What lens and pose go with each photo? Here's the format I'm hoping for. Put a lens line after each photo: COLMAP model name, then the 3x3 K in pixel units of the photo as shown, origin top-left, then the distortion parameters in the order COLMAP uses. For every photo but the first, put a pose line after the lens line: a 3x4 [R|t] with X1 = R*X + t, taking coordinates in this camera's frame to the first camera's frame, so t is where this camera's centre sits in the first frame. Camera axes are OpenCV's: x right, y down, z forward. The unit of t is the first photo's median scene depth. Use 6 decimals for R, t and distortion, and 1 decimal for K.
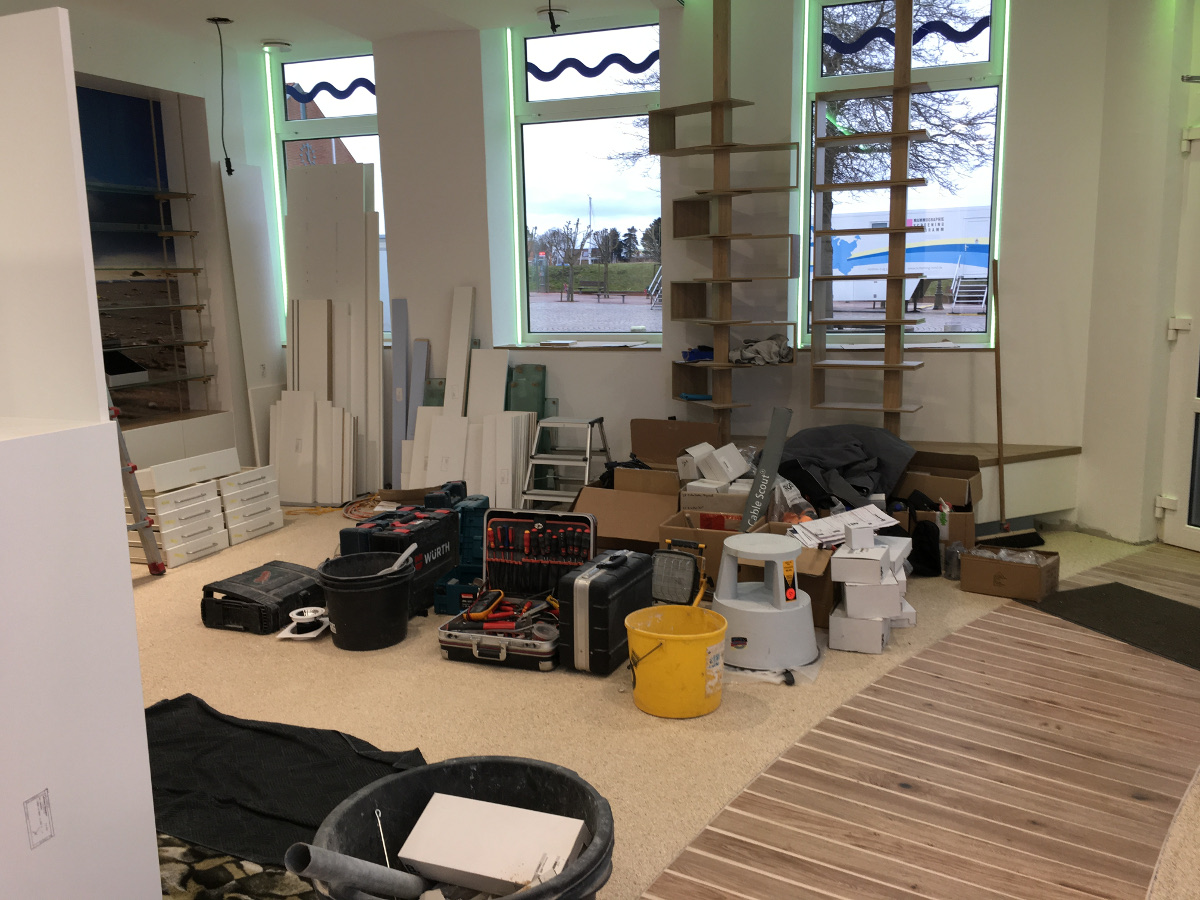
lens RADIAL K [[1035.7, 0, 600.0], [0, 1035.7, 450.0], [0, 0, 1]] dist [0.042898, 0.001196]
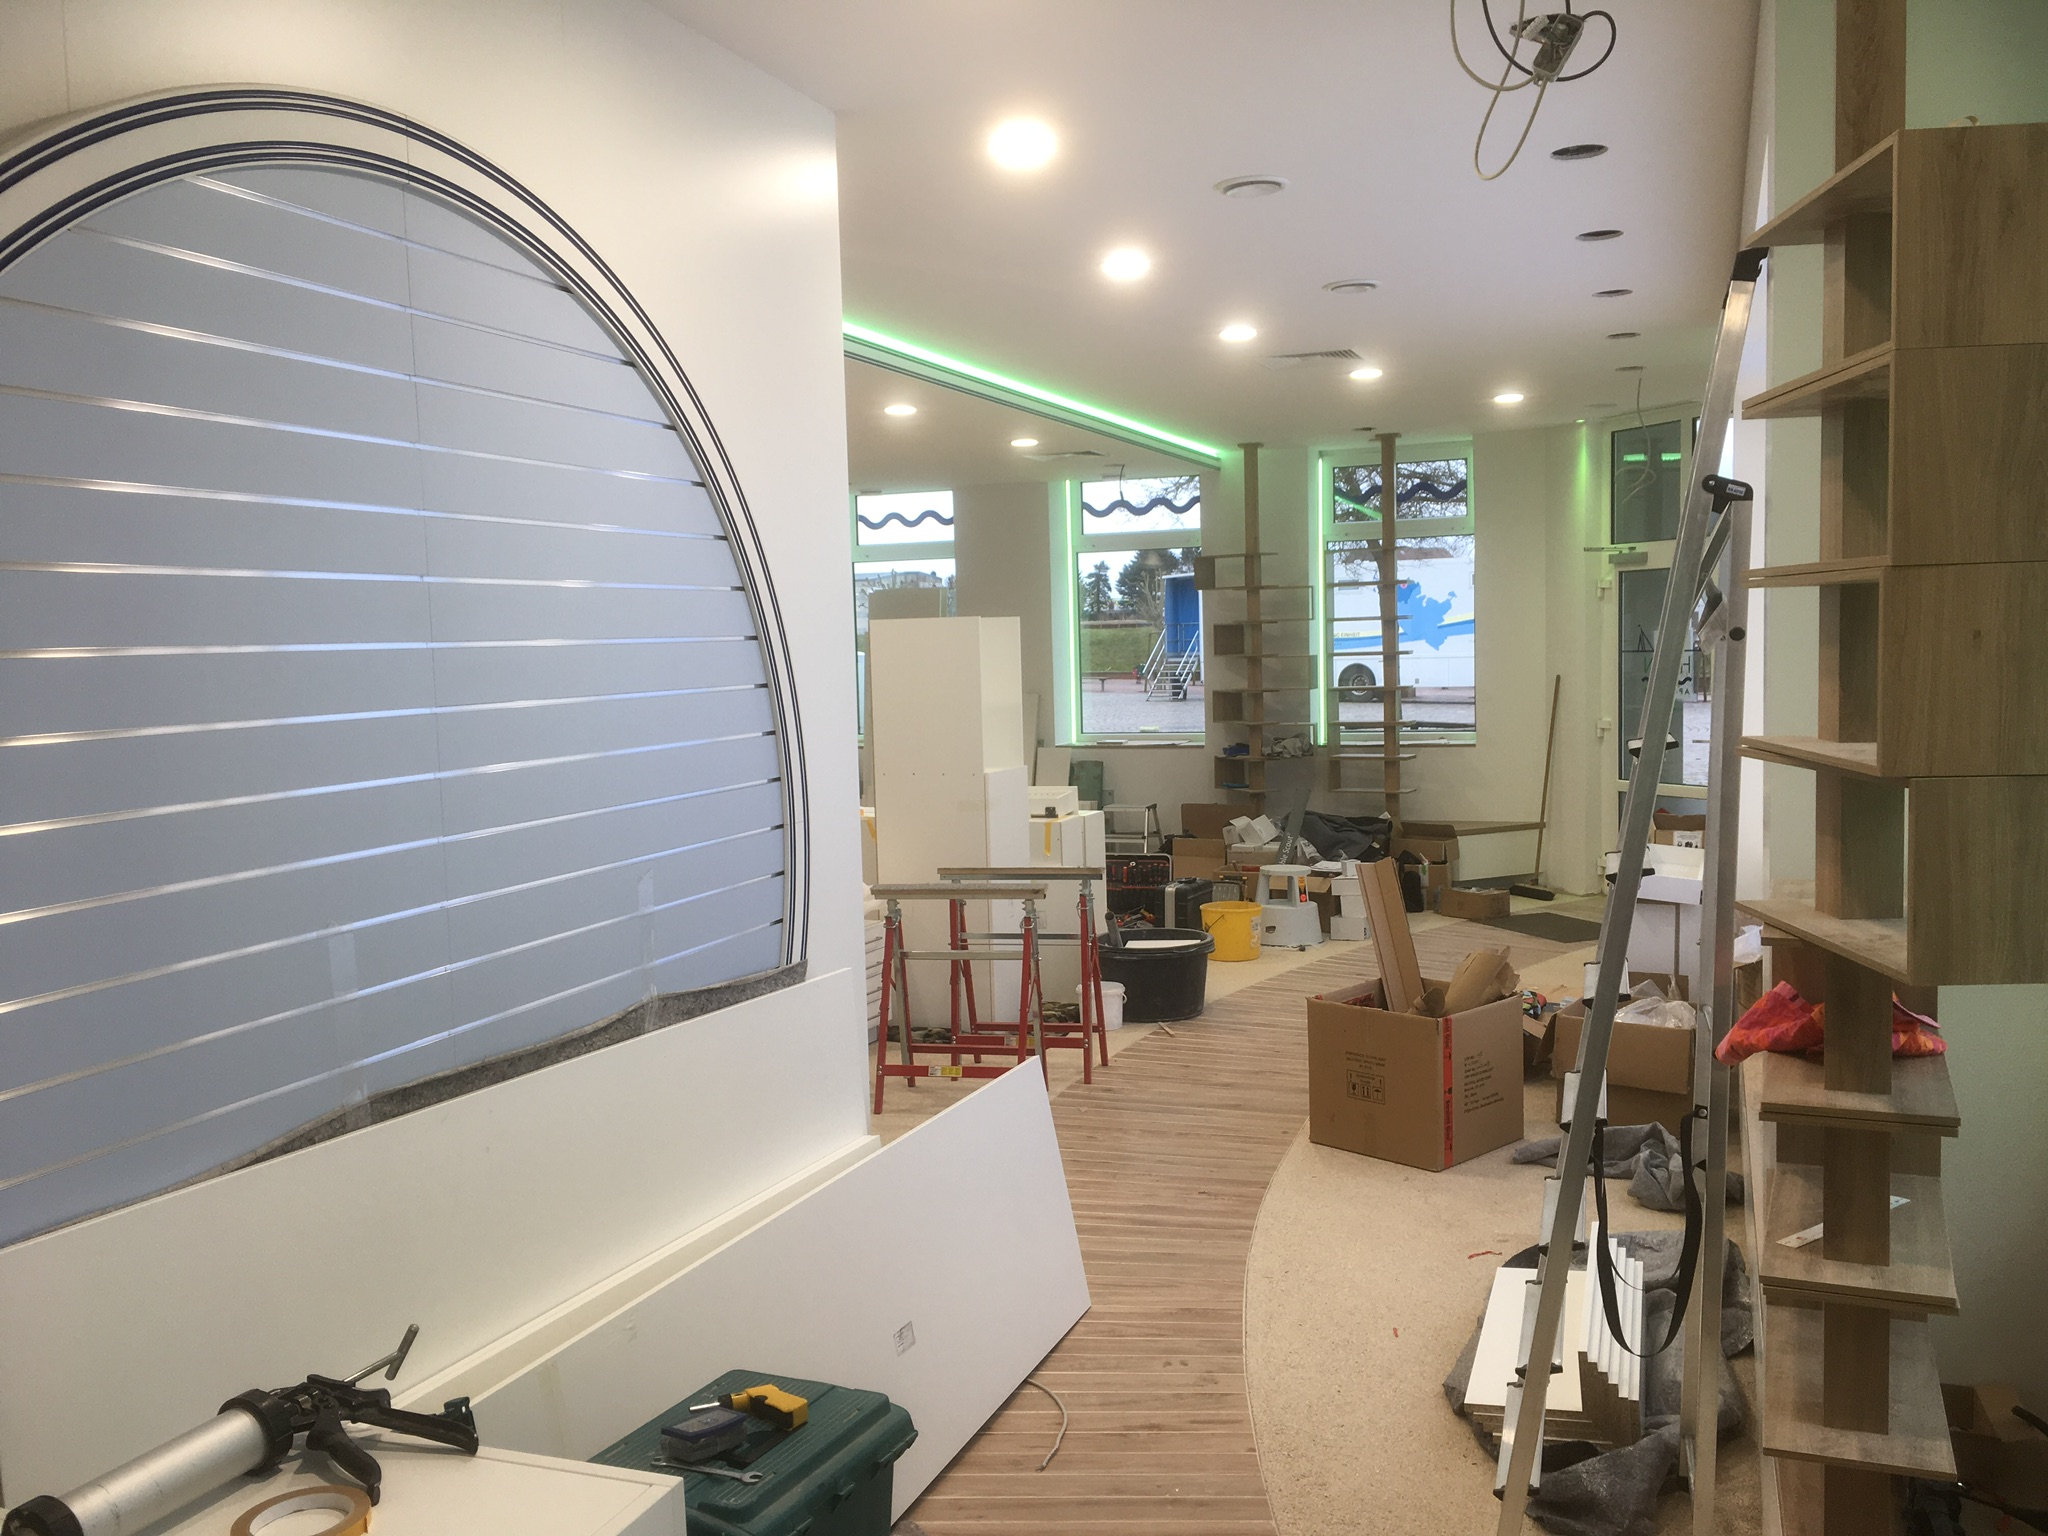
lens RADIAL K [[1698.8, 0, 1024.0], [0, 1698.8, 768.0], [0, 0, 1]] dist [-0.000070, -0.000239]
pose [[0.999827, -0.004510, -0.018041, -0.126039], [0.002794, 0.995569, -0.093997, 0.122283], [0.018385, 0.093930, 0.995409, -1.046815]]
